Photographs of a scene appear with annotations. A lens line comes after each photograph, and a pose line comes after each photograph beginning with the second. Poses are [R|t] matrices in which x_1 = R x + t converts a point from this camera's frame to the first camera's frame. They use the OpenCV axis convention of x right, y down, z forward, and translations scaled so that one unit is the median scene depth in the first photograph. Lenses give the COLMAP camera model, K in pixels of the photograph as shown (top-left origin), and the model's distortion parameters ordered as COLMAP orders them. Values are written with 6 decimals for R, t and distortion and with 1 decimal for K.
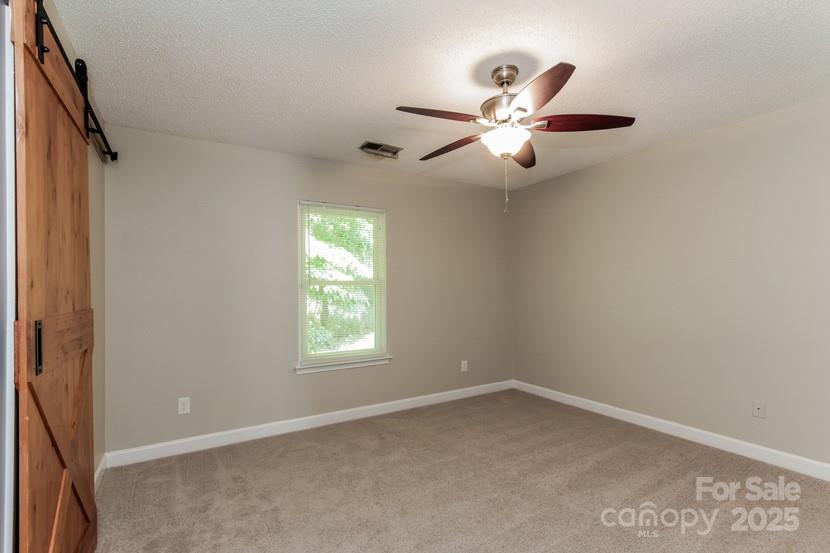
lens RADIAL K [[386.5, 0, 413.3], [0, 386.5, 287.0], [0, 0, 1]] dist [0.000836, -0.000055]
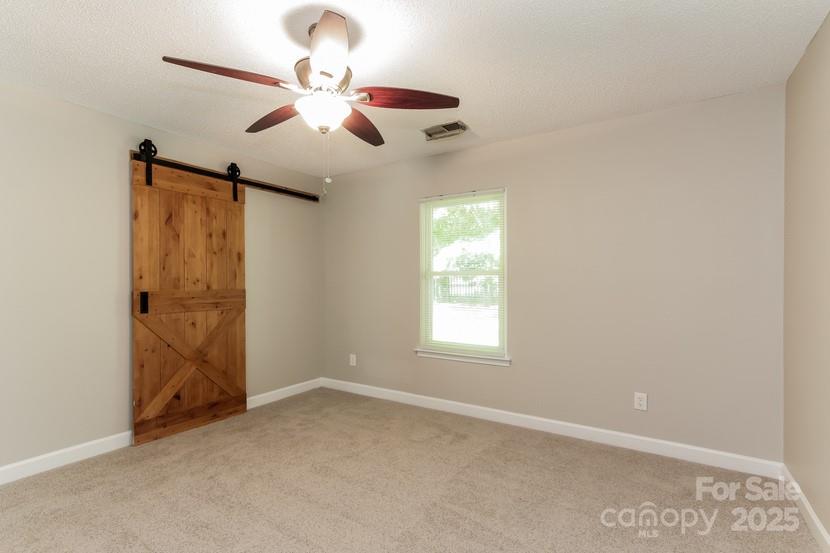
lens RADIAL K [[396.6, 0, 413.8], [0, 396.6, 286.7], [0, 0, 1]] dist [0.003147, 0.000216]
pose [[0.439917, 0.011722, -0.897962, 0.720237], [0.001527, 0.999904, 0.013800, 0.010268], [0.898037, -0.007443, 0.439857, 0.489126]]
